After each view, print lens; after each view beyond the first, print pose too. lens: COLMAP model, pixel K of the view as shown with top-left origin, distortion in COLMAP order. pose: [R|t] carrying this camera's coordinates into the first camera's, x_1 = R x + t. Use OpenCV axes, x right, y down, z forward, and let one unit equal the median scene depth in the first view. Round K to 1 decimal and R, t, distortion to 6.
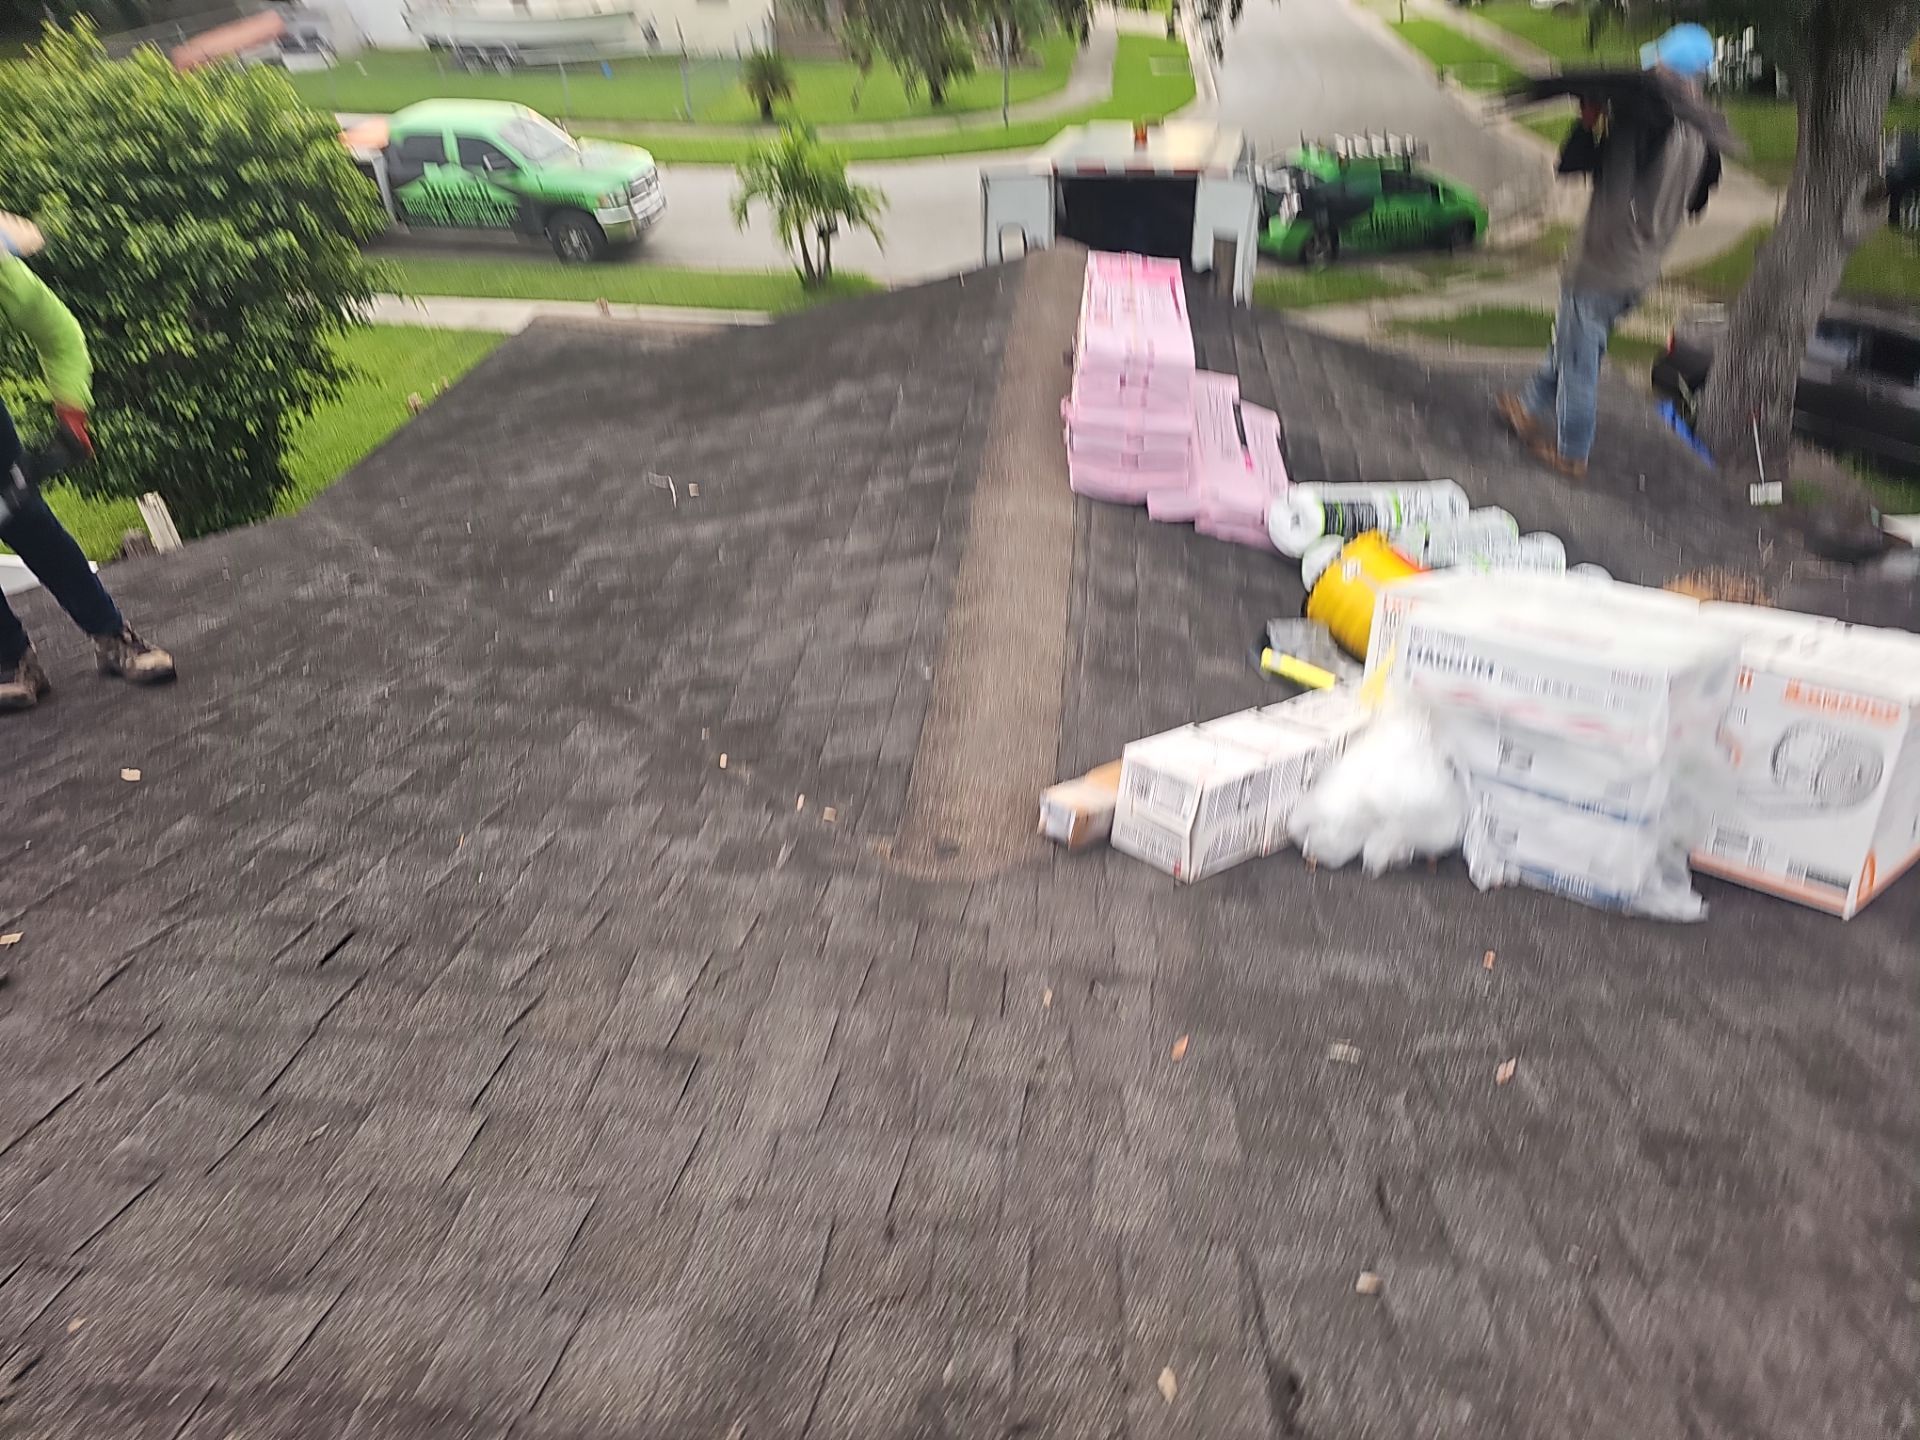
lens RADIAL K [[1273.7, 0, 960.0], [0, 1273.7, 720.0], [0, 0, 1]] dist [-0.005134, -0.007492]
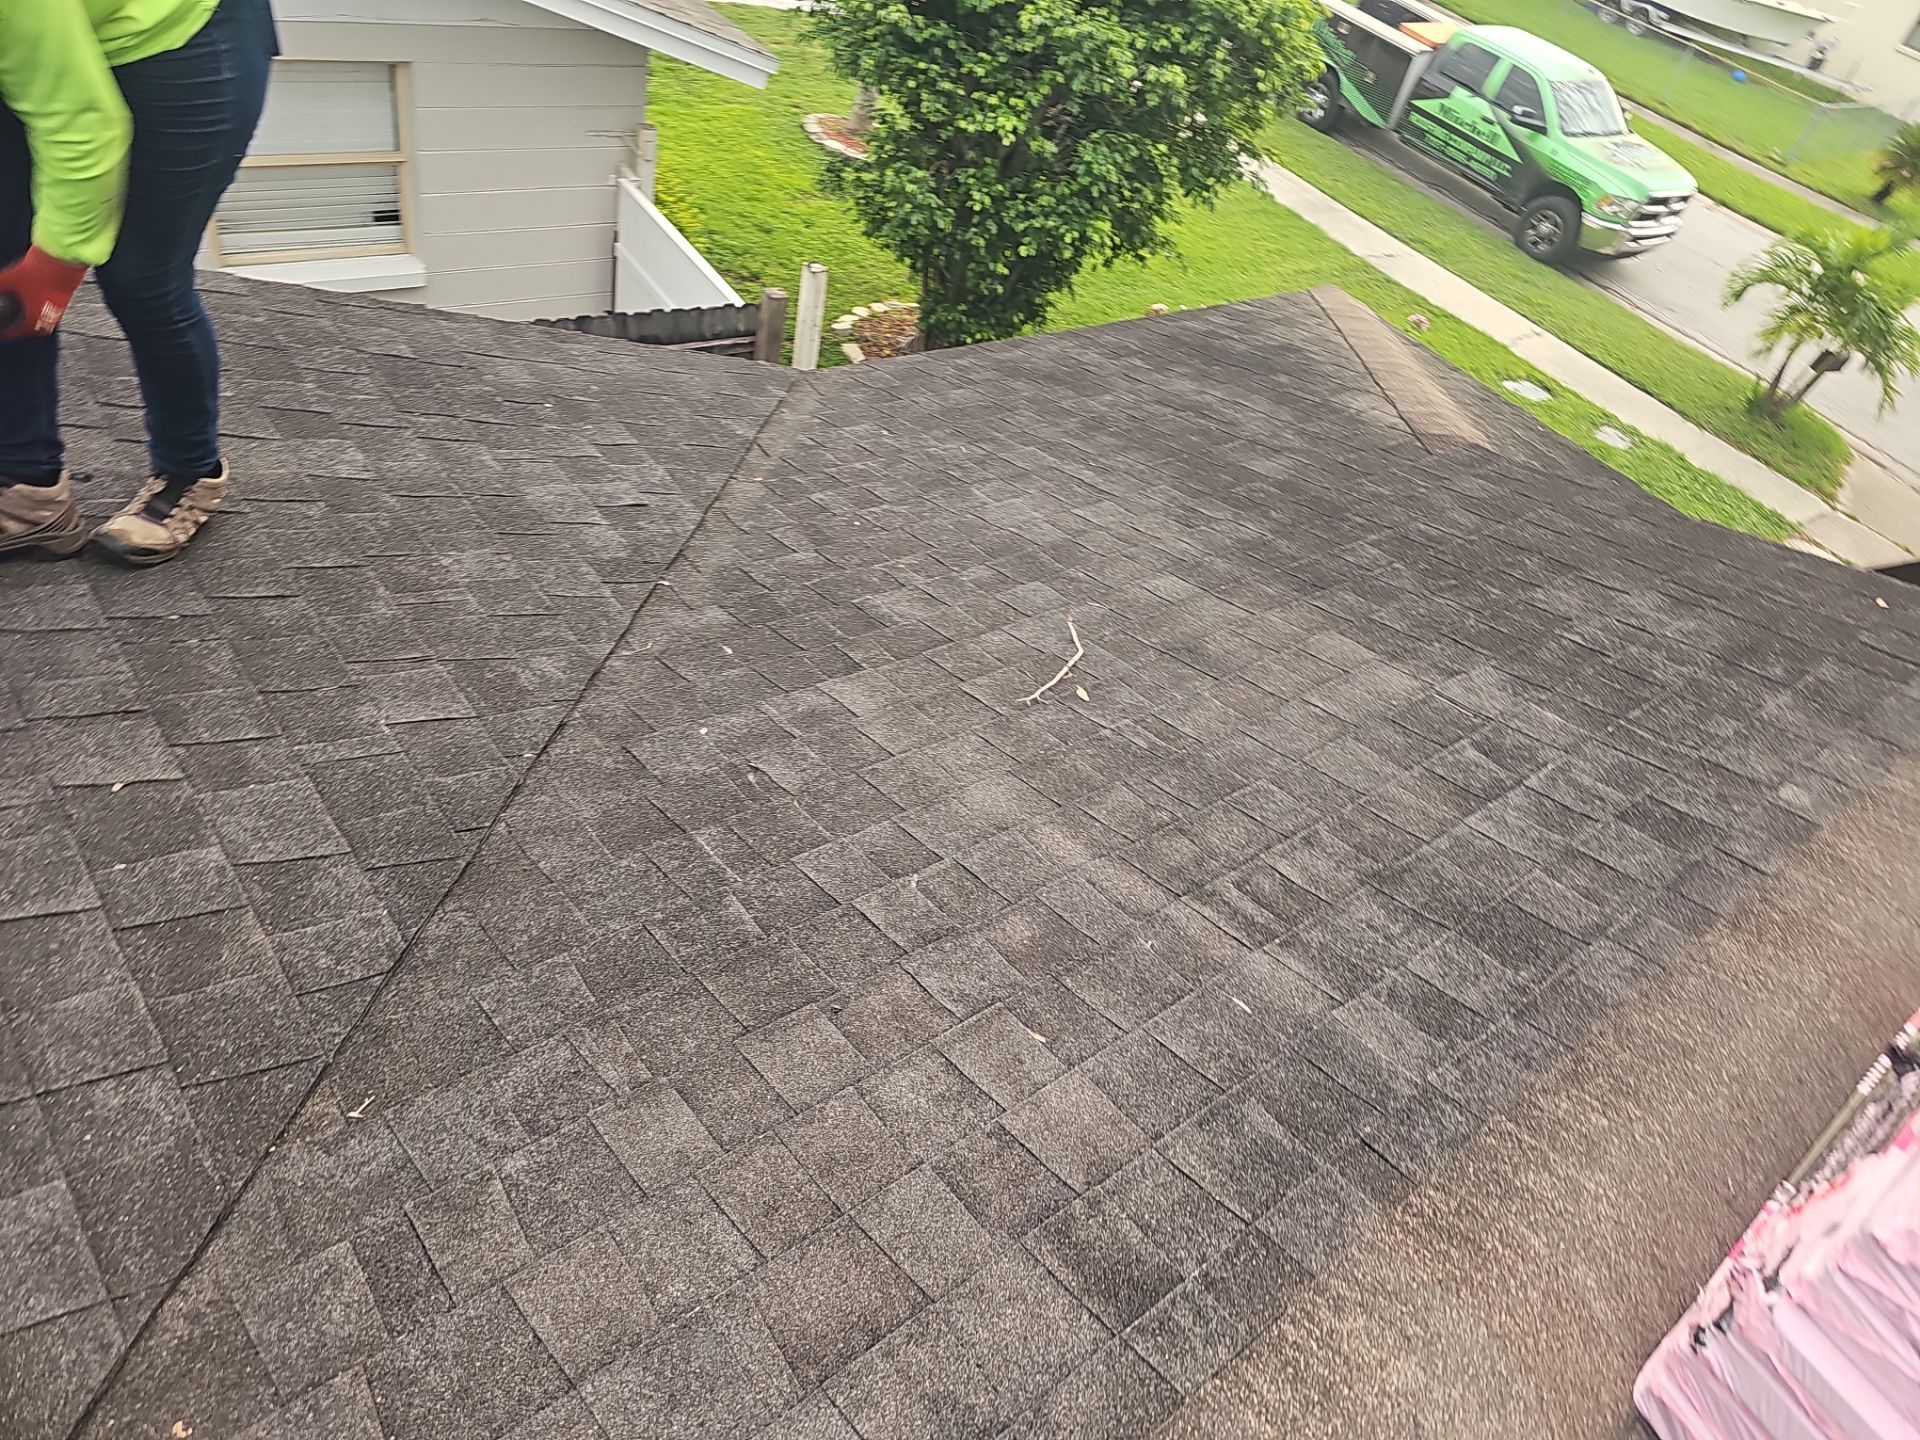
lens RADIAL K [[1273.7, 0, 960.0], [0, 1273.7, 720.0], [0, 0, 1]] dist [-0.005134, -0.007492]
pose [[0.674842, 0.598299, -0.432002, 0.000206], [-0.578277, 0.792413, 0.194107, -0.101526], [0.458459, 0.118825, 0.880736, 0.199435]]
